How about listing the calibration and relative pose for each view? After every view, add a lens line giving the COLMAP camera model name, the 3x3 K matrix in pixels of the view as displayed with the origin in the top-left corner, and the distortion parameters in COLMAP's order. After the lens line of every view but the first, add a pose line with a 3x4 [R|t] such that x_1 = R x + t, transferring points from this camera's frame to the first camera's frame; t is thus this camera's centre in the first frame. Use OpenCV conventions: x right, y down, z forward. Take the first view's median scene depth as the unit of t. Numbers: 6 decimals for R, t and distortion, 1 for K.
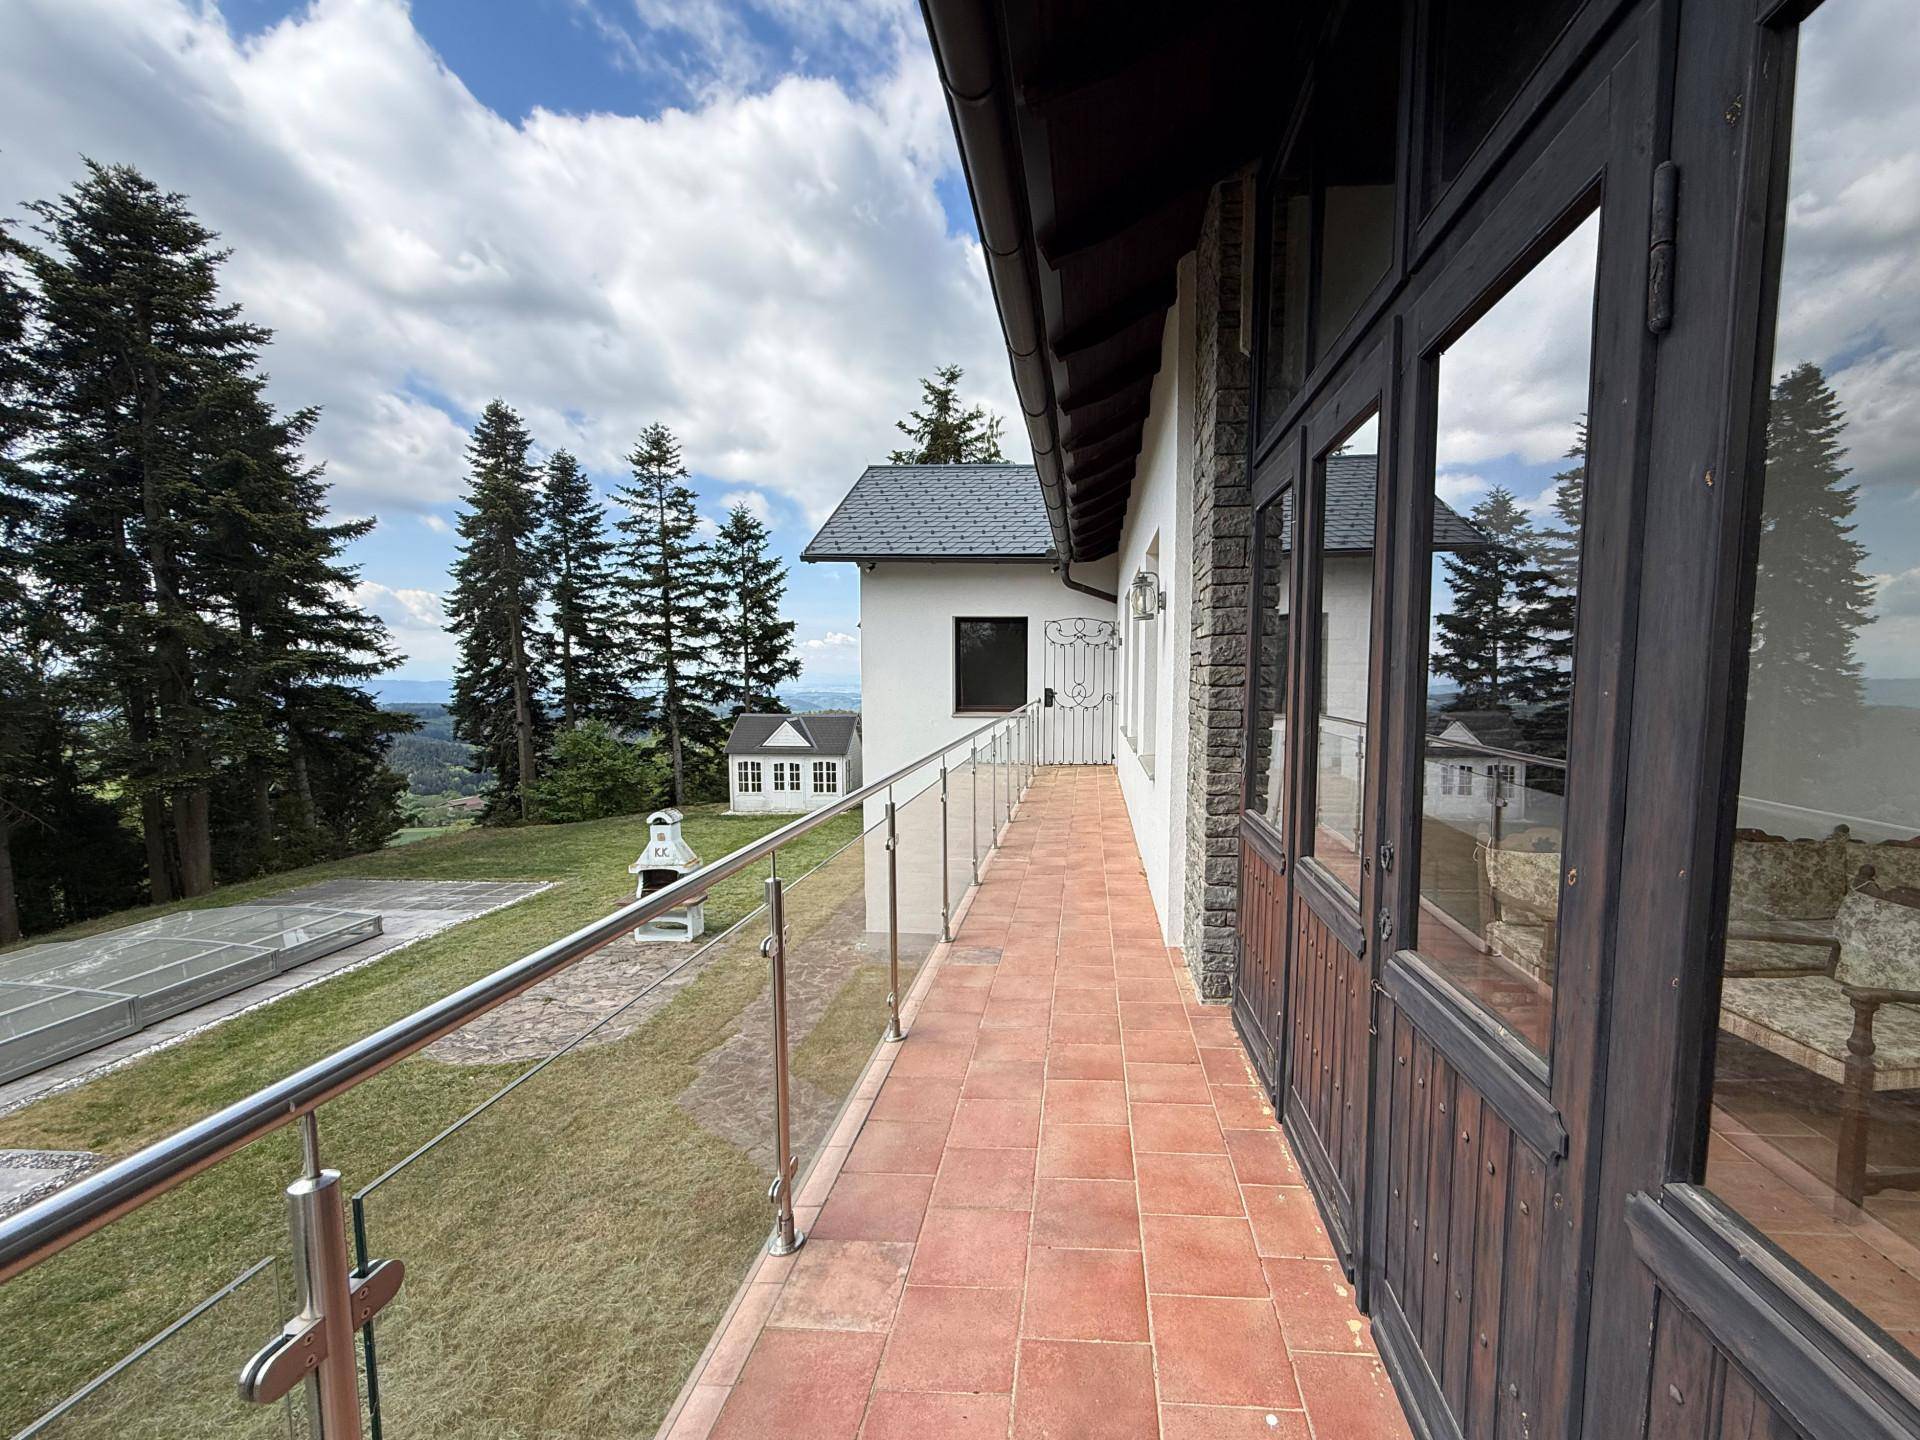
lens RADIAL K [[805.9, 0, 1020.3], [0, 805.9, 747.8], [0, 0, 1]] dist [-0.002211, 0.000442]
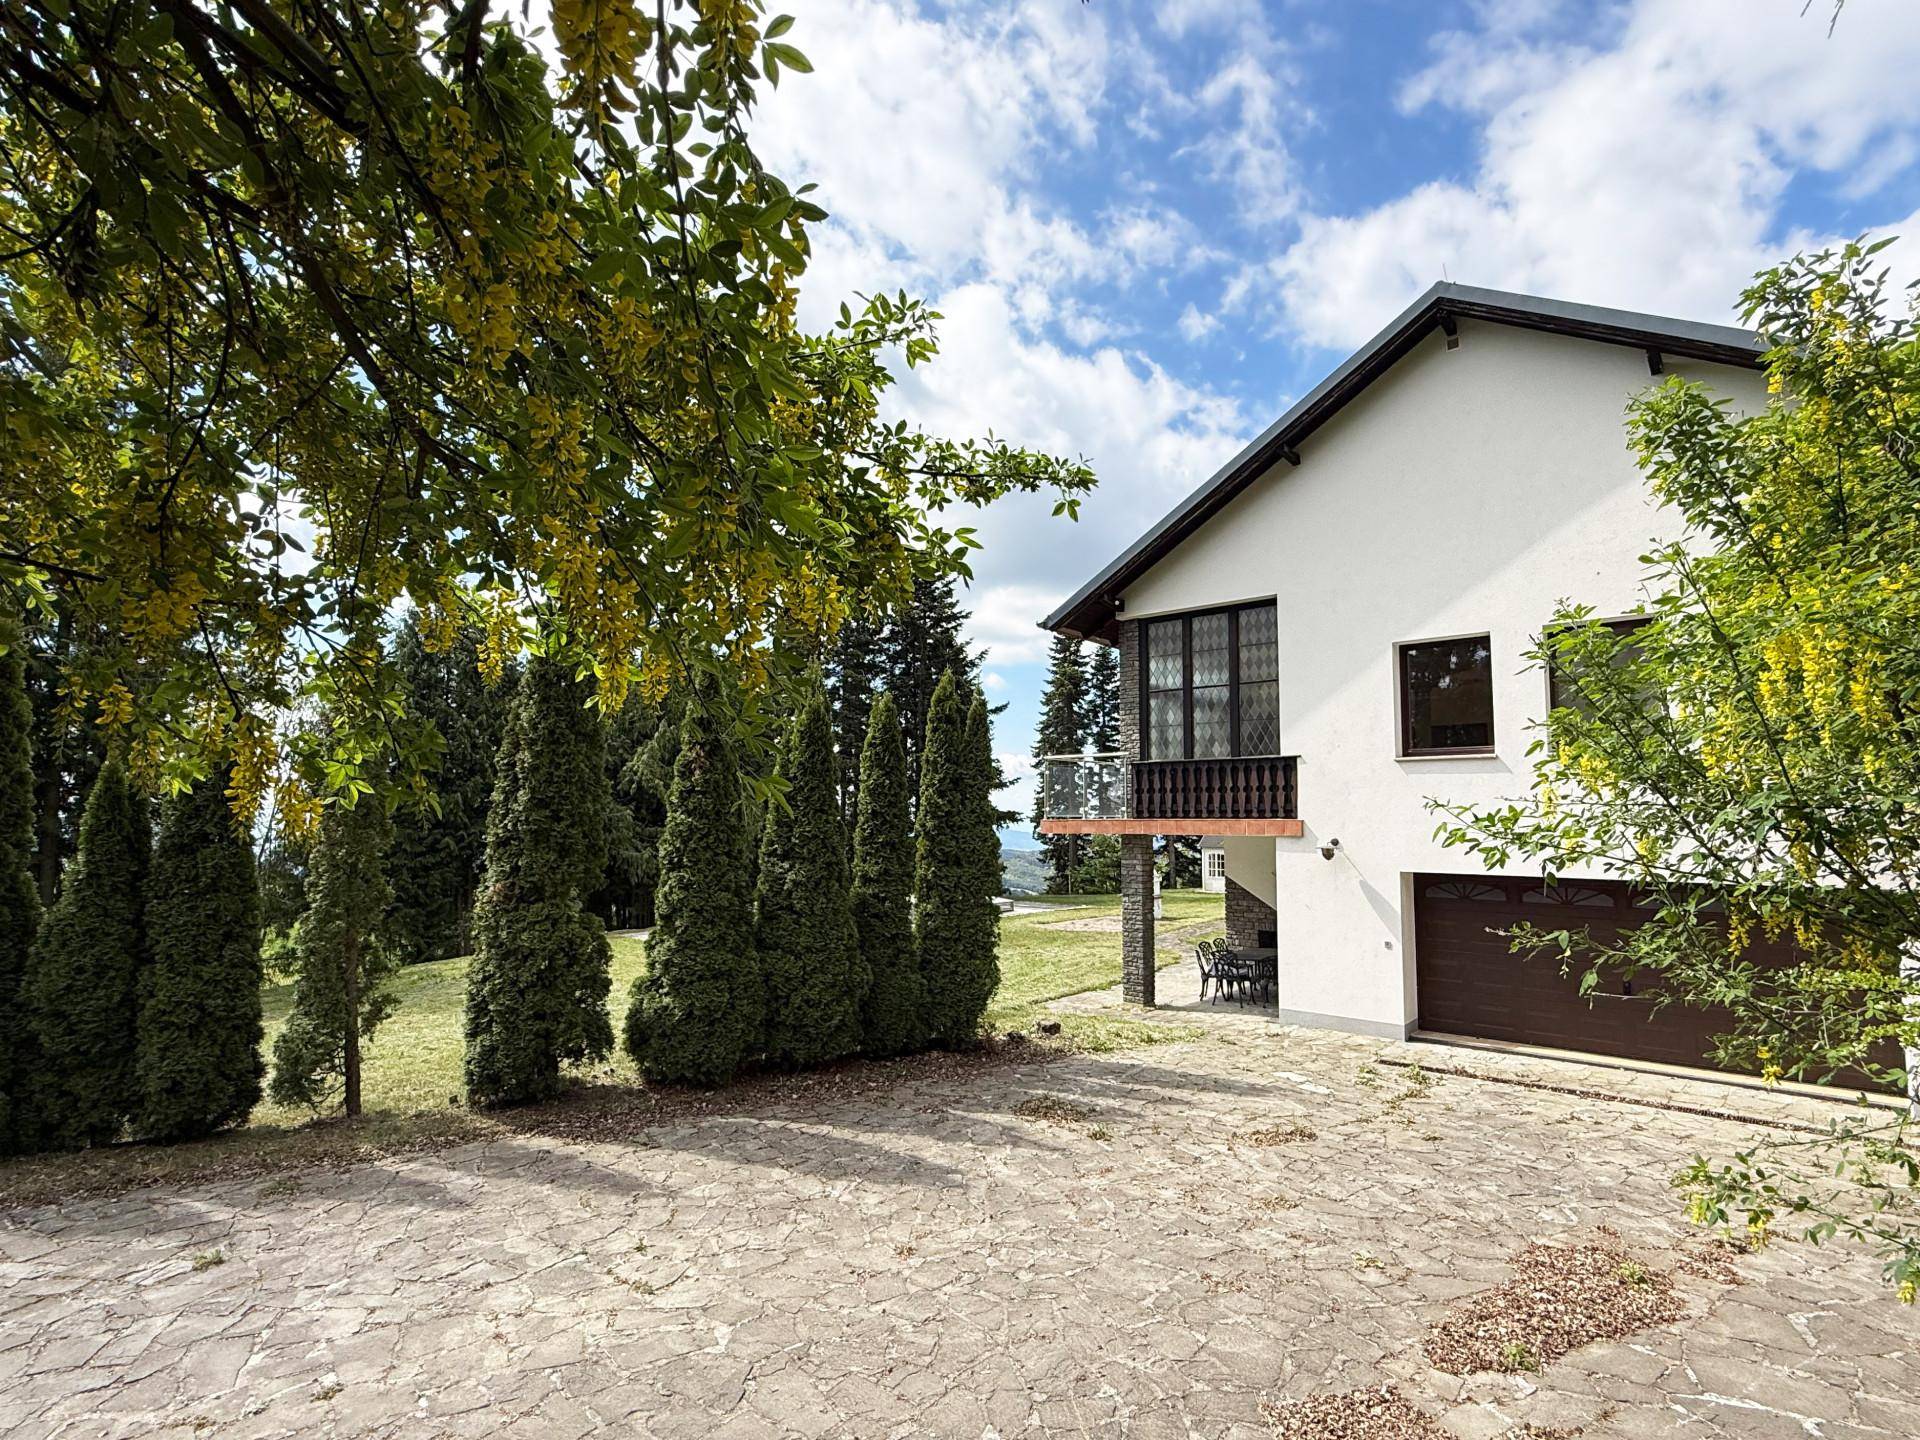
lens RADIAL K [[892.3, 0, 965.8], [0, 892.3, 733.7], [0, 0, 1]] dist [-0.000804, -0.000005]
pose [[0.788816, -0.051894, -0.612435, 0.217747], [-0.062799, 0.984410, -0.164298, 0.075213], [0.611413, 0.168061, 0.773259, -0.377447]]
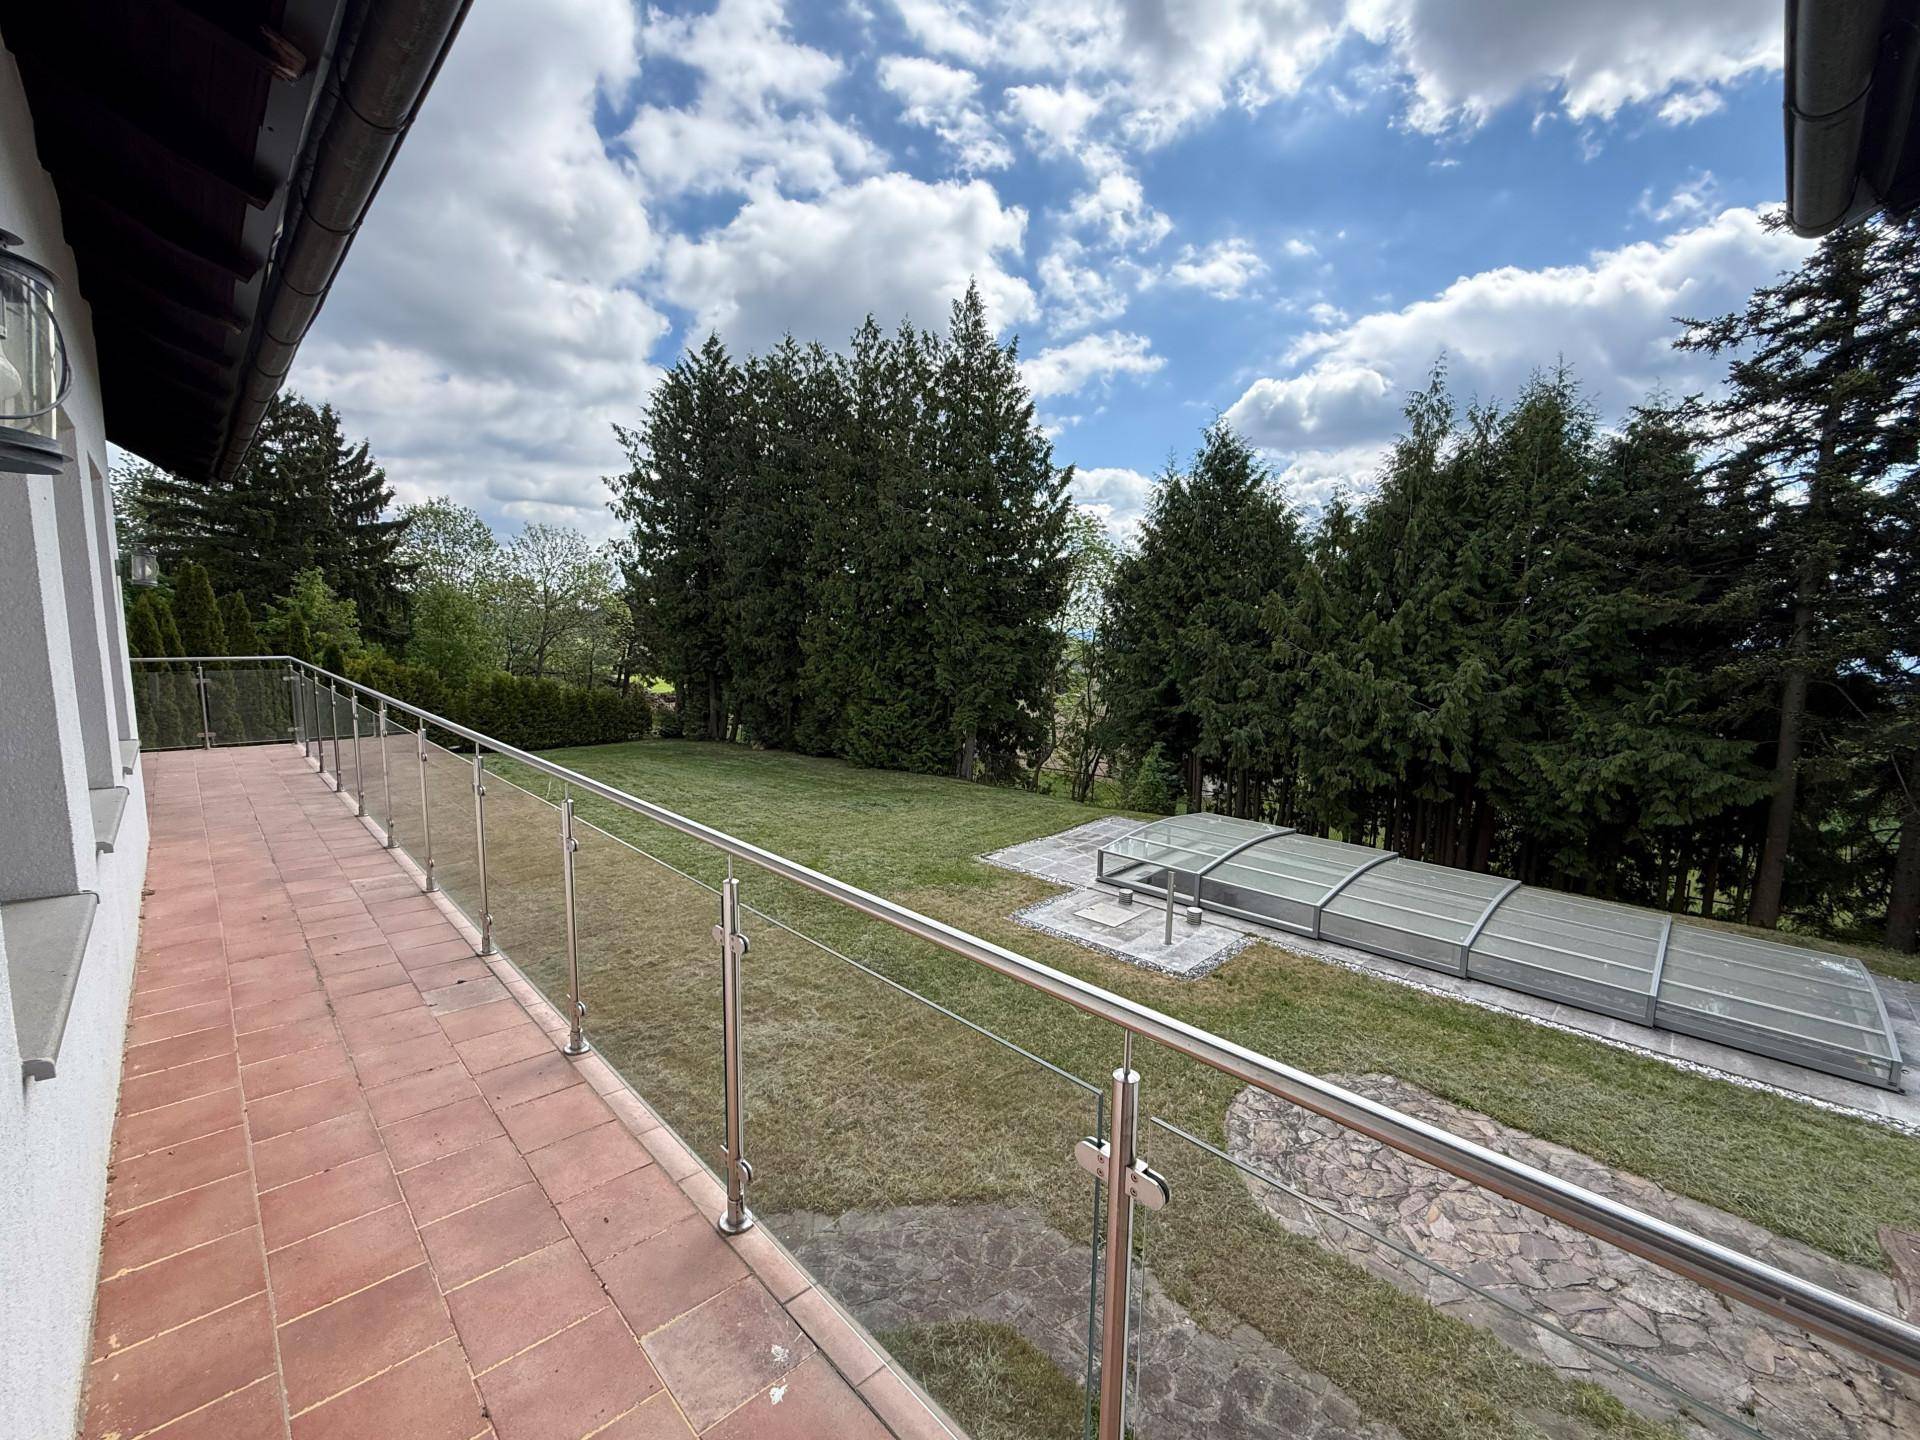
lens RADIAL K [[805.9, 0, 966.2], [0, 805.9, 721.4], [0, 0, 1]] dist [-0.002211, 0.000442]
pose [[-0.656408, 0.078151, -0.750347, 0.033014], [-0.091425, 0.979048, 0.181950, -0.033680], [0.748846, 0.188034, -0.635510, 0.328899]]
